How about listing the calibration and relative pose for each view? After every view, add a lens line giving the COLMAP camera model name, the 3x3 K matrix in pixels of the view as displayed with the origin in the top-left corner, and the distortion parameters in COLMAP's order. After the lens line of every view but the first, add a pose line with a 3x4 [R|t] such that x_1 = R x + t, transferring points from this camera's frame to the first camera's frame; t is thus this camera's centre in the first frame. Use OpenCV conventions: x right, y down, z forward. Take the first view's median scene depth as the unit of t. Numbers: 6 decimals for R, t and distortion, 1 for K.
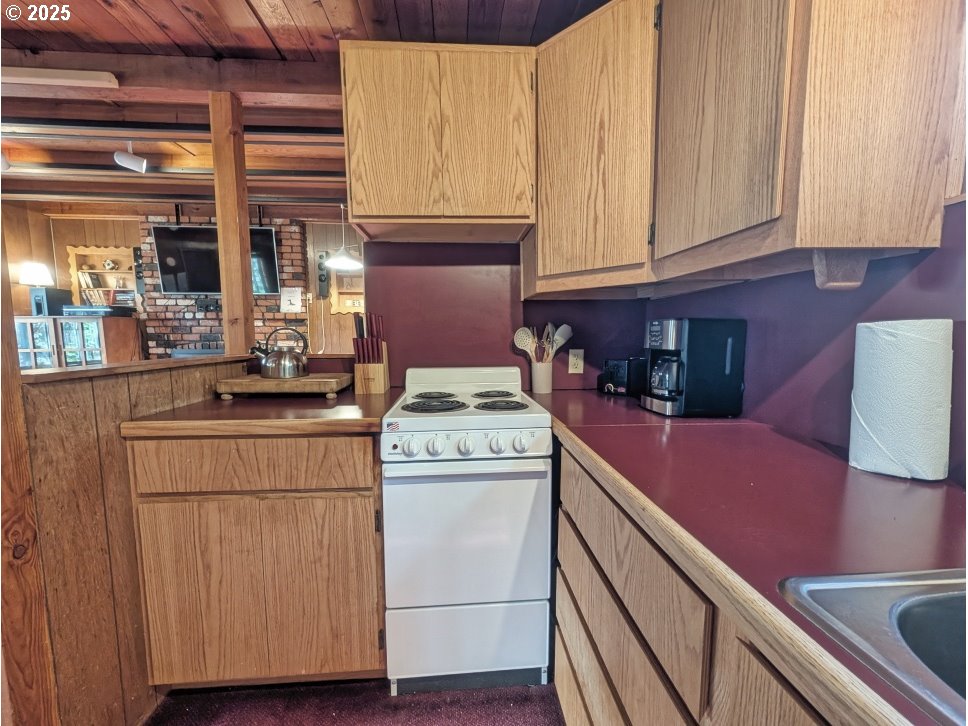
lens RADIAL K [[363.4, 0, 481.6], [0, 363.4, 366.0], [0, 0, 1]] dist [-0.000201, 0.000059]
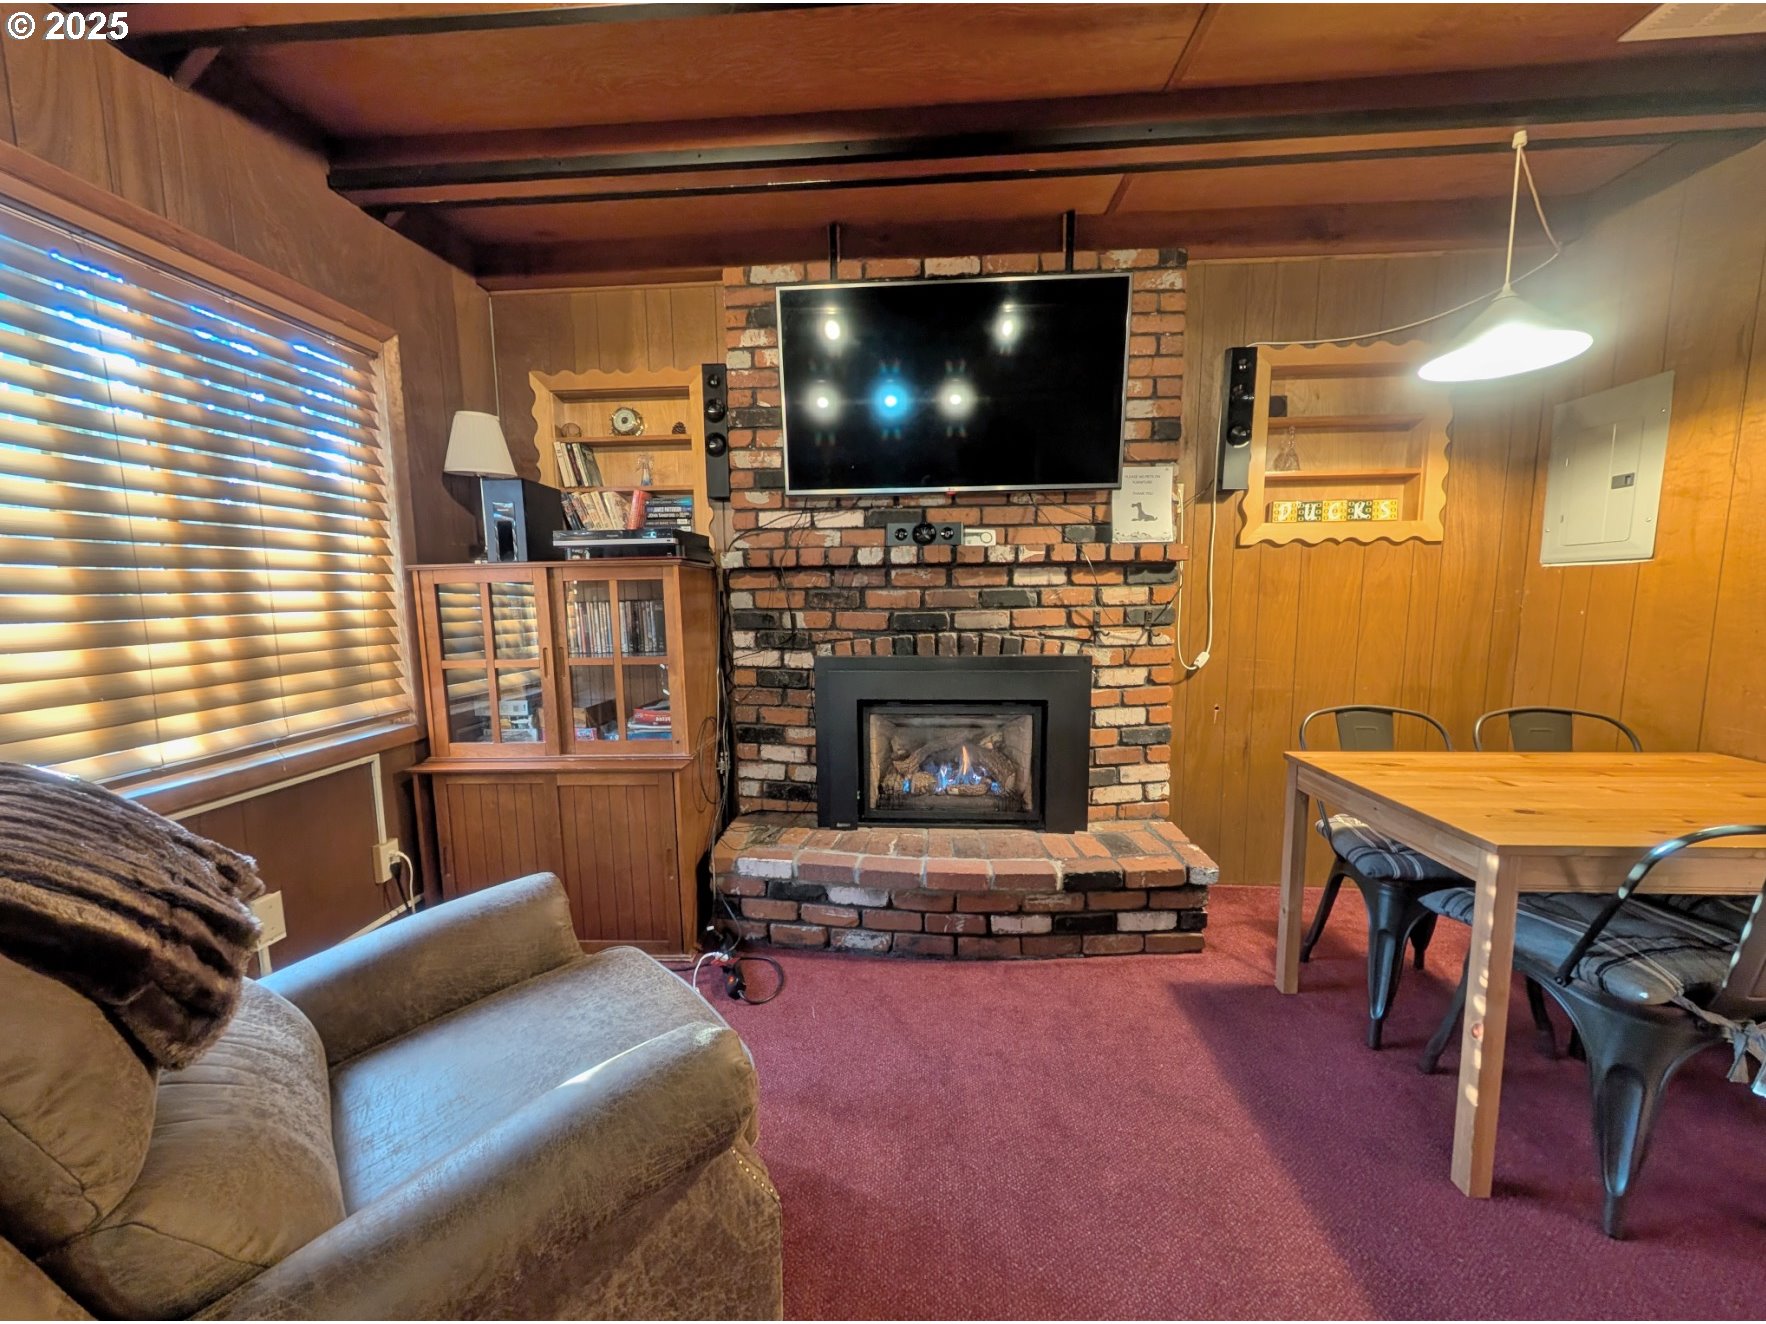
lens RADIAL K [[663.0, 0, 885.1], [0, 663.0, 673.9], [0, 0, 1]] dist [-0.000201, 0.000059]
pose [[0.989849, 0.005673, -0.142008, -1.901728], [-0.002352, 0.999720, 0.023544, -0.119490], [0.142102, -0.022971, 0.989586, 1.055549]]
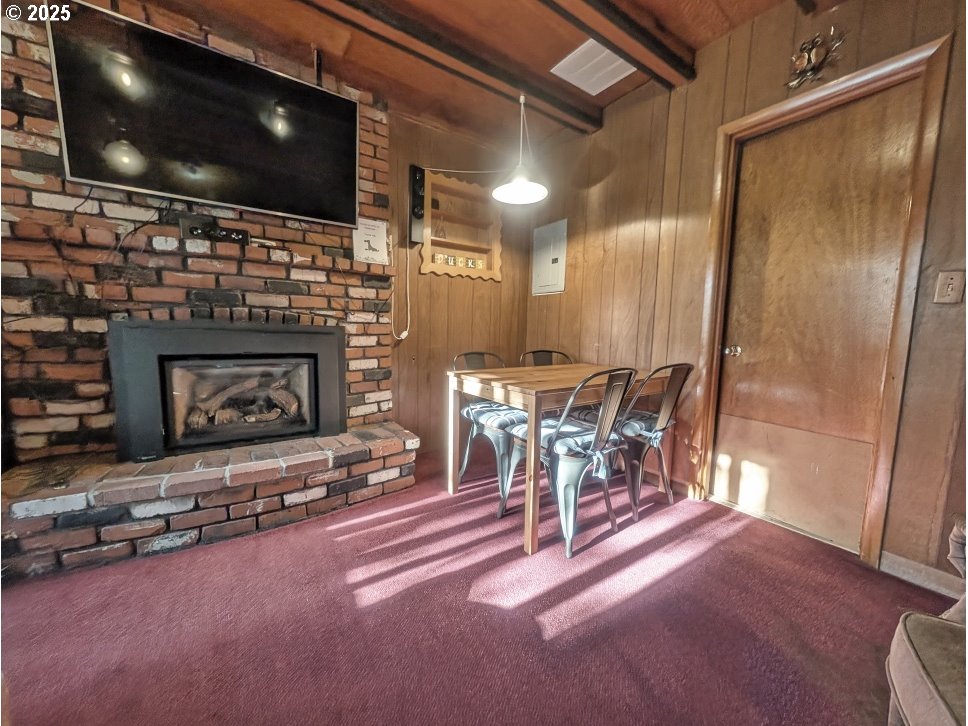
lens RADIAL K [[363.4, 0, 482.1], [0, 363.4, 367.4], [0, 0, 1]] dist [-0.000201, 0.000059]
pose [[0.867037, -0.035754, 0.496960, -1.887577], [0.027711, 0.999339, 0.023550, 0.024503], [-0.497473, -0.006647, 0.867454, 1.176193]]
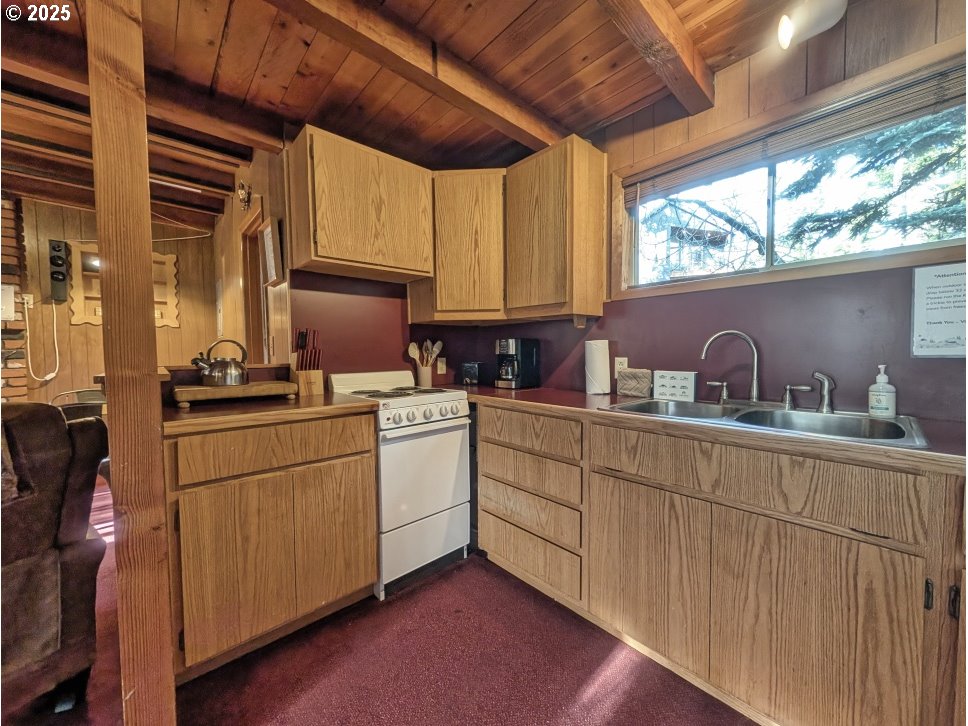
lens RADIAL K [[363.4, 0, 478.1], [0, 363.4, 366.1], [0, 0, 1]] dist [-0.000201, 0.000059]
pose [[0.789463, -0.027552, 0.613180, -0.625683], [0.059386, 0.997734, -0.031628, 0.052397], [-0.610919, 0.061384, 0.789310, -0.317015]]
